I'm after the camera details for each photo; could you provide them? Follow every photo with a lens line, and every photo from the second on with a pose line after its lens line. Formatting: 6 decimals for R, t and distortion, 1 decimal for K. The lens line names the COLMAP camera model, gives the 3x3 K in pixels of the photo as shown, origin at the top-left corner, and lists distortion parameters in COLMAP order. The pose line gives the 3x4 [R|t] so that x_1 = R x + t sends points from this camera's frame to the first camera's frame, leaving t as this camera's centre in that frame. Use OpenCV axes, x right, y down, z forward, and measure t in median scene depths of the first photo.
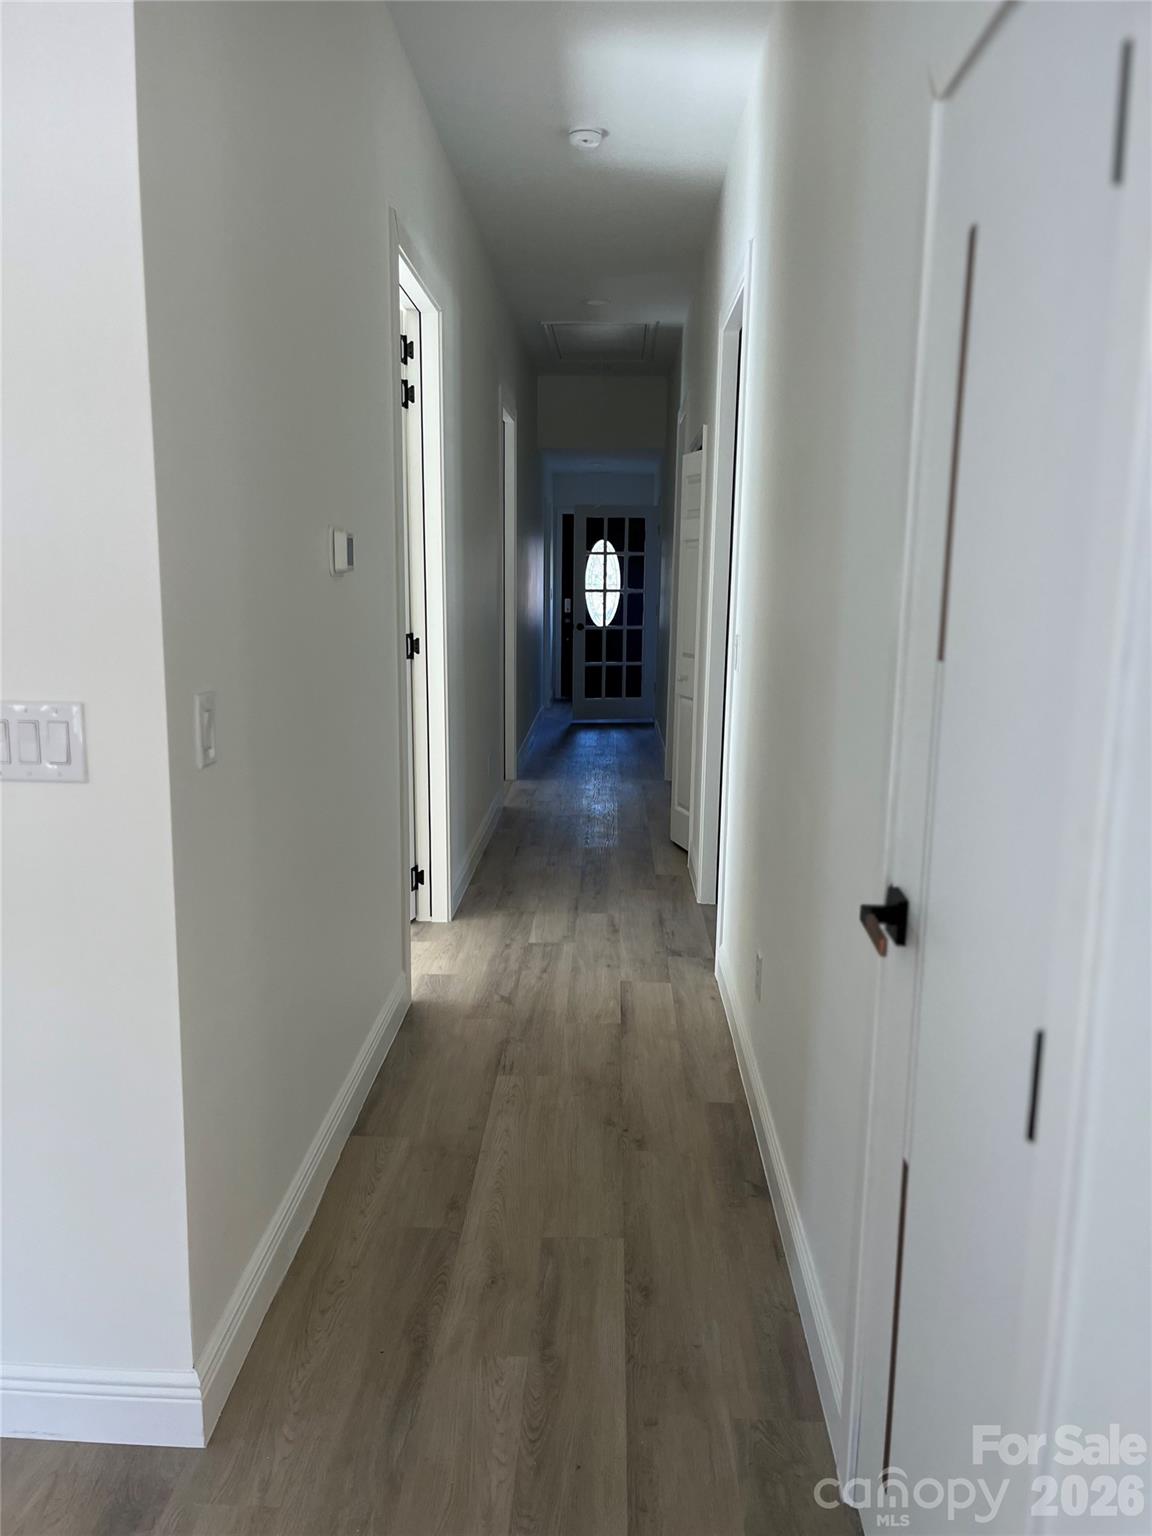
lens RADIAL K [[1136.0, 0, 575.6], [0, 1136.0, 768.1], [0, 0, 1]] dist [0.031194, 0.001462]
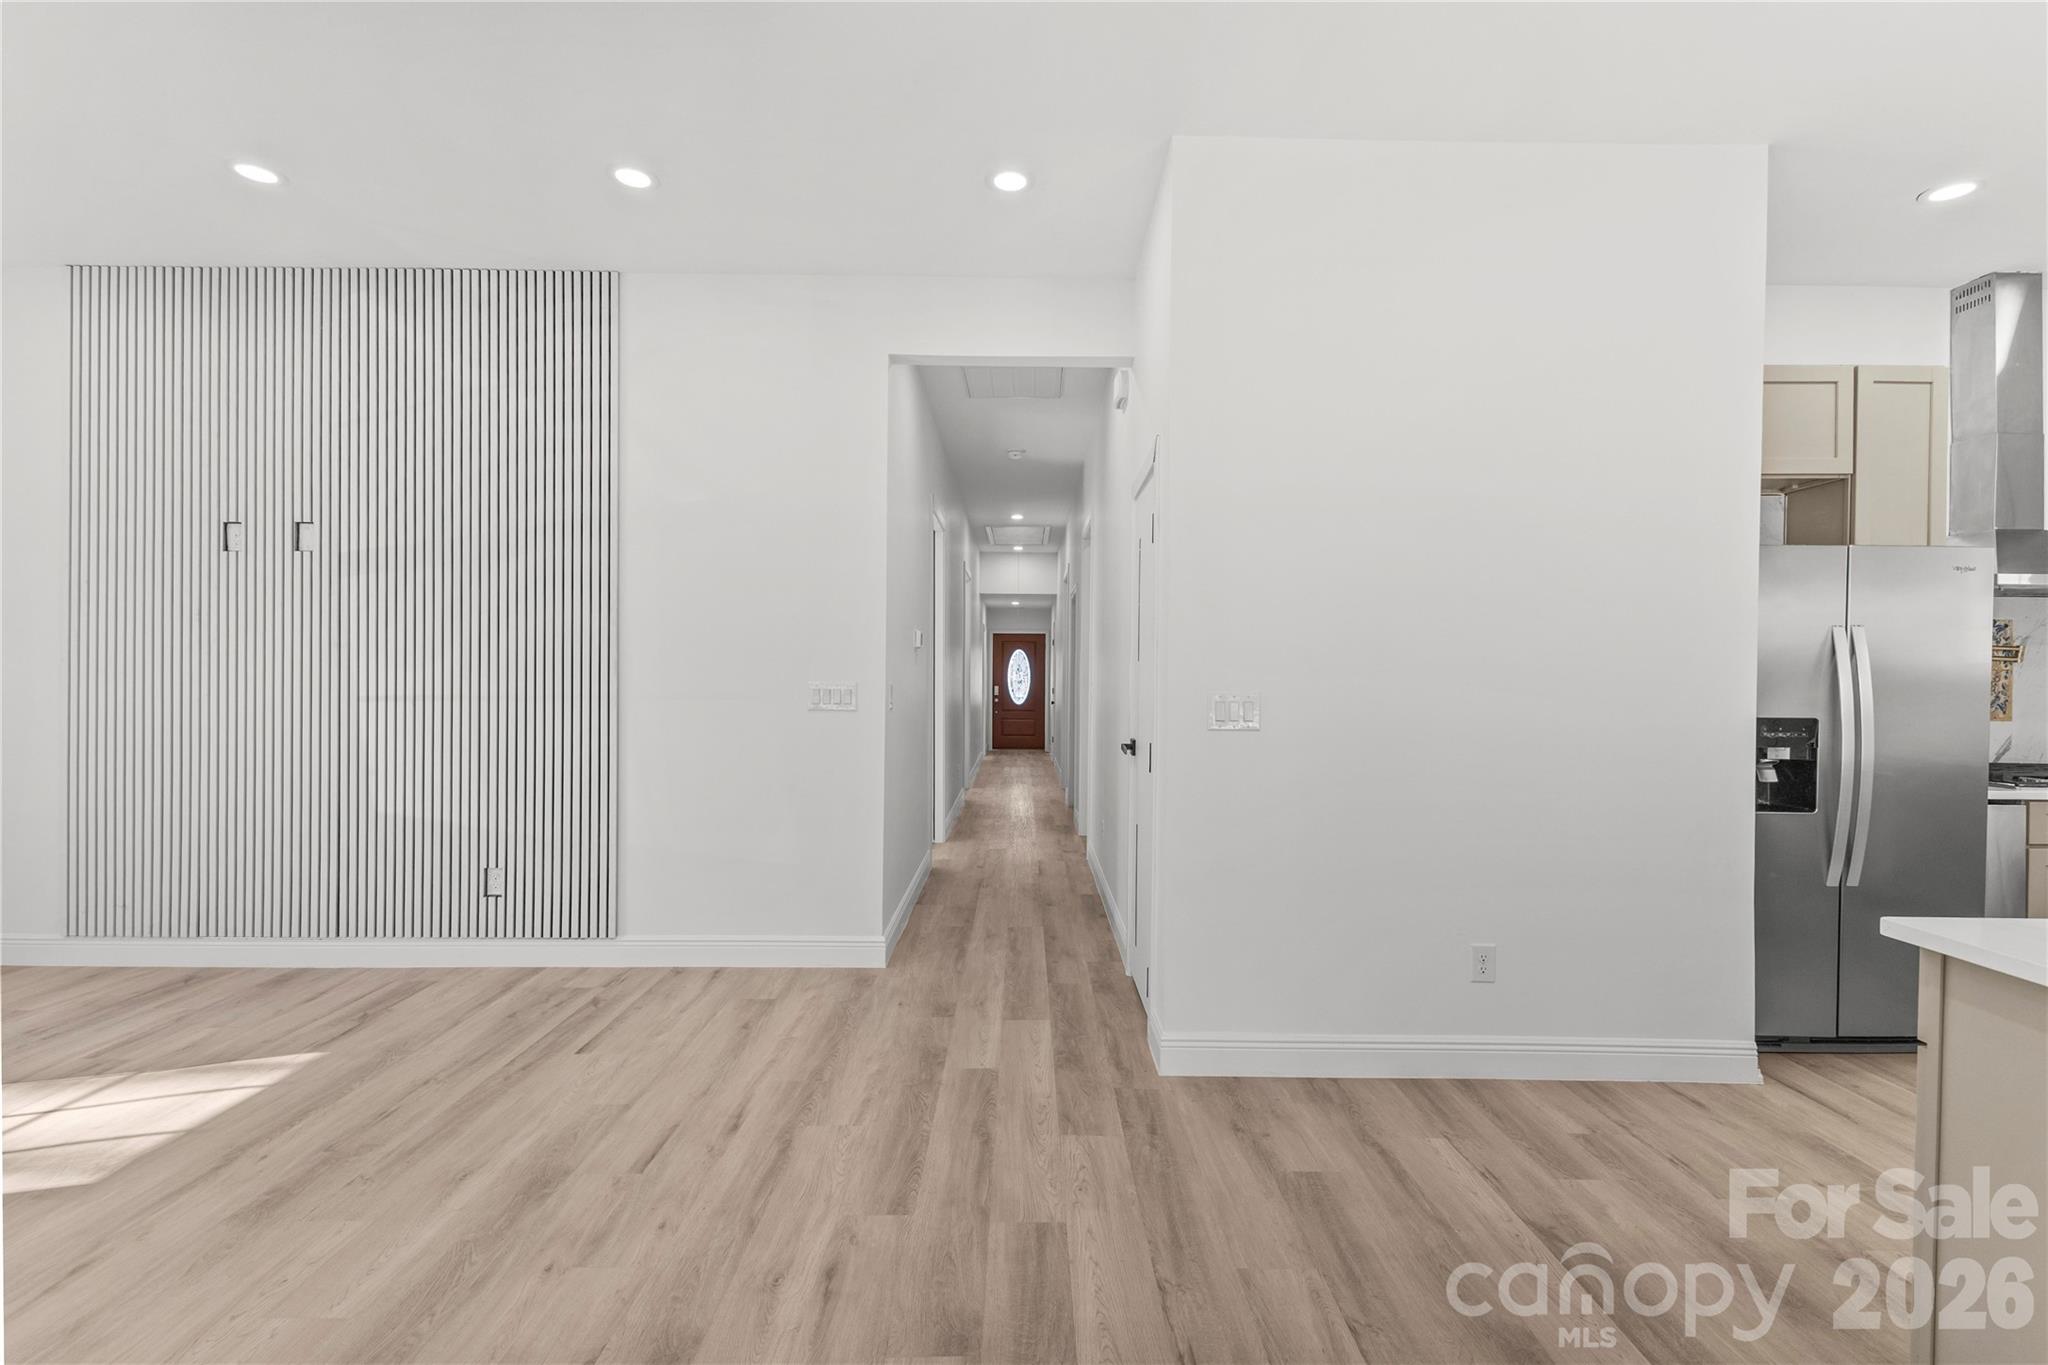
lens RADIAL K [[881.8, 0, 1024.2], [0, 881.8, 680.9], [0, 0, 1]] dist [0.001458, 0.000092]
pose [[0.999377, -0.002964, 0.035169, -0.062099], [0.008894, 0.985455, -0.169704, 0.239543], [-0.034154, 0.169911, 0.984867, -0.907501]]
